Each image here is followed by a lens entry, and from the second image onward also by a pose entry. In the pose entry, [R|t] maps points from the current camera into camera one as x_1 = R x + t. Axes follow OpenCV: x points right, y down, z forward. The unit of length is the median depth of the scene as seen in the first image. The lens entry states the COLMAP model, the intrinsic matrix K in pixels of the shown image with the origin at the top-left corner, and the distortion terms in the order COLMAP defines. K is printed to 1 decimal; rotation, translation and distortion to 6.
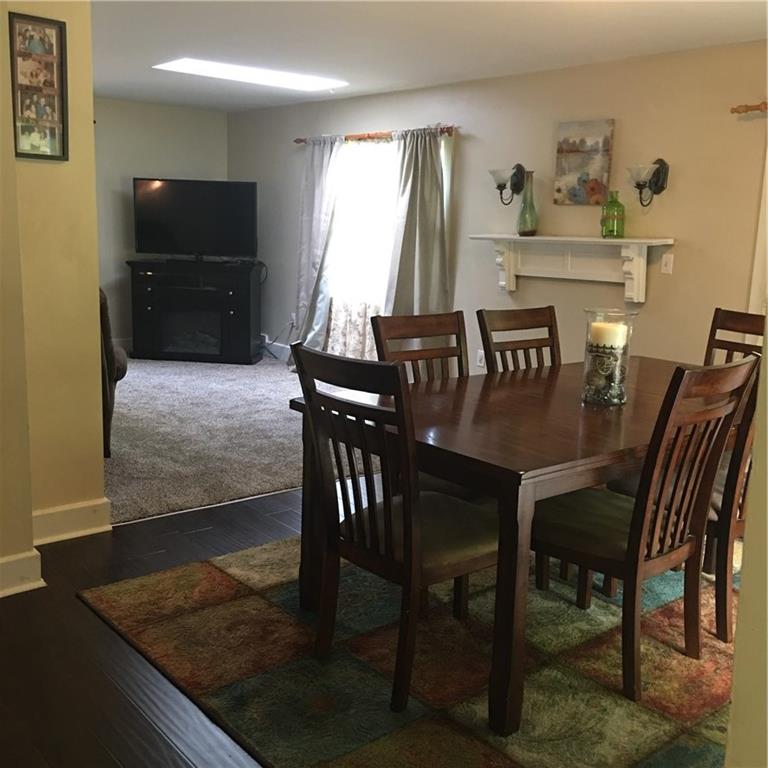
lens RADIAL K [[877.1, 0, 372.3], [0, 877.1, 374.4], [0, 0, 1]] dist [0.073409, -0.033324]
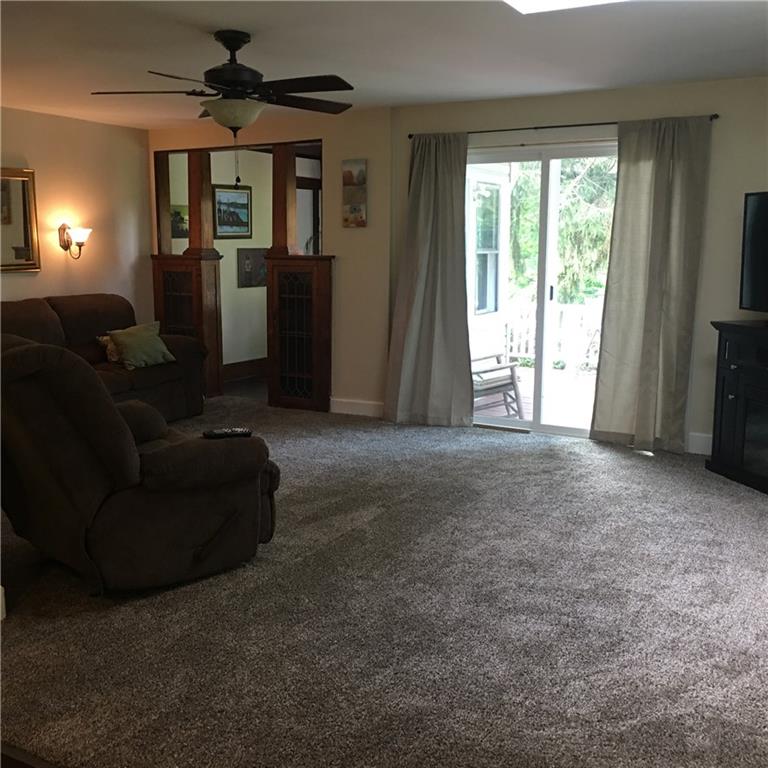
lens RADIAL K [[877.1, 0, 372.3], [0, 877.1, 374.4], [0, 0, 1]] dist [0.073409, -0.033324]
pose [[0.372048, 0.114610, -0.921110, 0.260732], [-0.156921, 0.985830, 0.059281, -0.099699], [0.914853, 0.122487, 0.384761, 0.575195]]
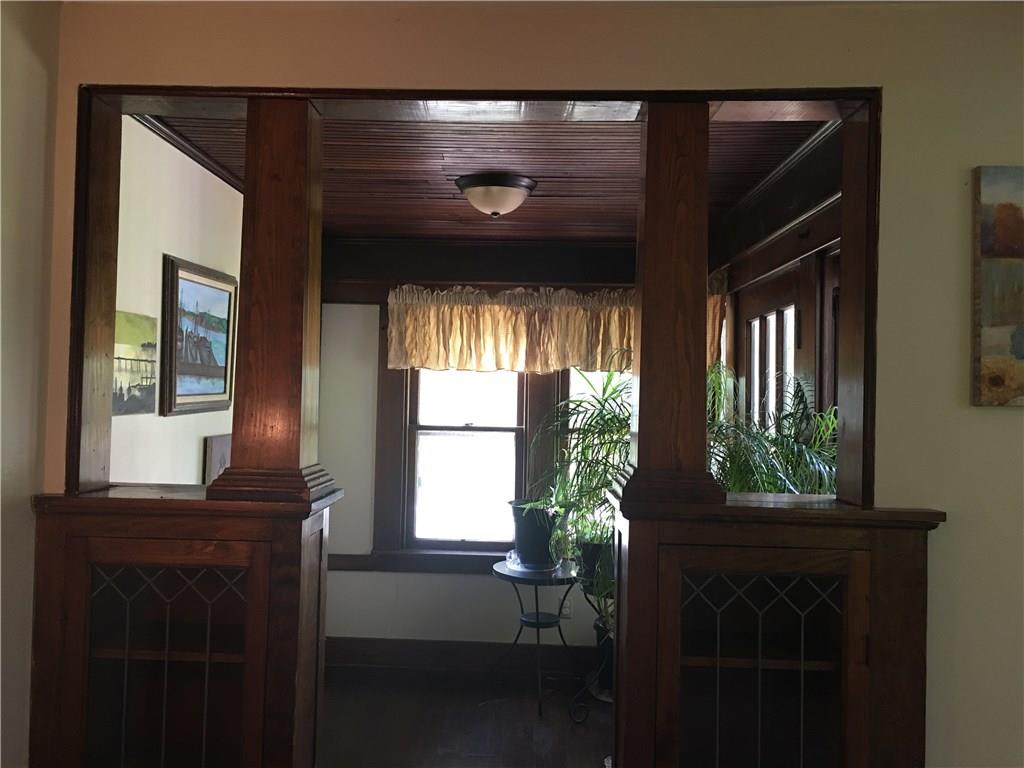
lens RADIAL K [[876.5, 0, 512.0], [0, 876.5, 384.0], [0, 0, 1]] dist [-0.006886, -0.008980]
pose [[0.768123, -0.016721, -0.640084, -0.584936], [-0.115783, 0.979553, -0.164533, -0.143942], [0.629748, 0.200492, 0.750480, 0.614758]]
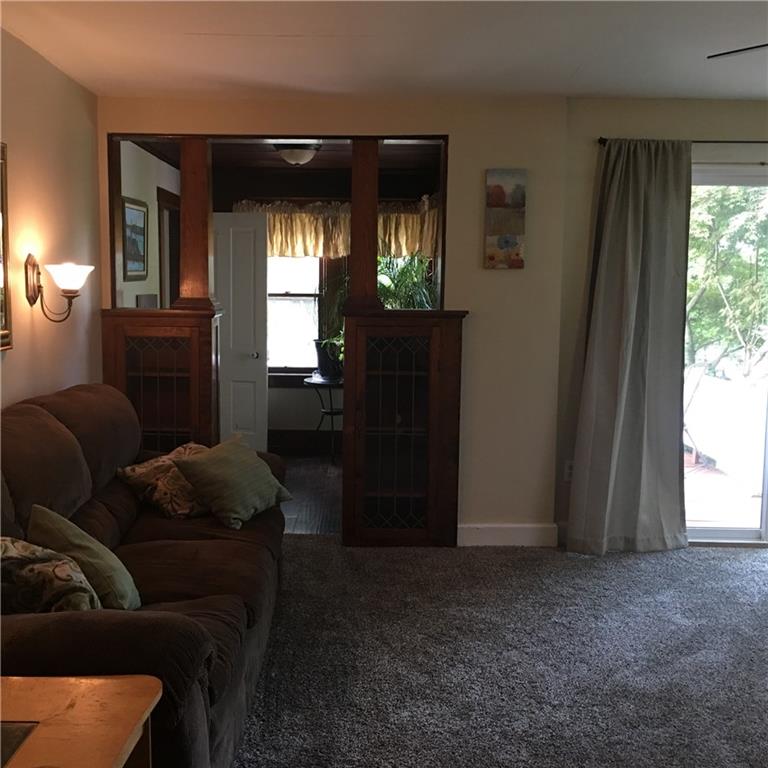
lens RADIAL K [[877.1, 0, 372.3], [0, 877.1, 374.4], [0, 0, 1]] dist [0.073409, -0.033324]
pose [[0.788677, 0.047807, -0.612946, -0.314864], [-0.100718, 0.993550, -0.052101, -0.078001], [0.606502, 0.102826, 0.788405, 0.350429]]
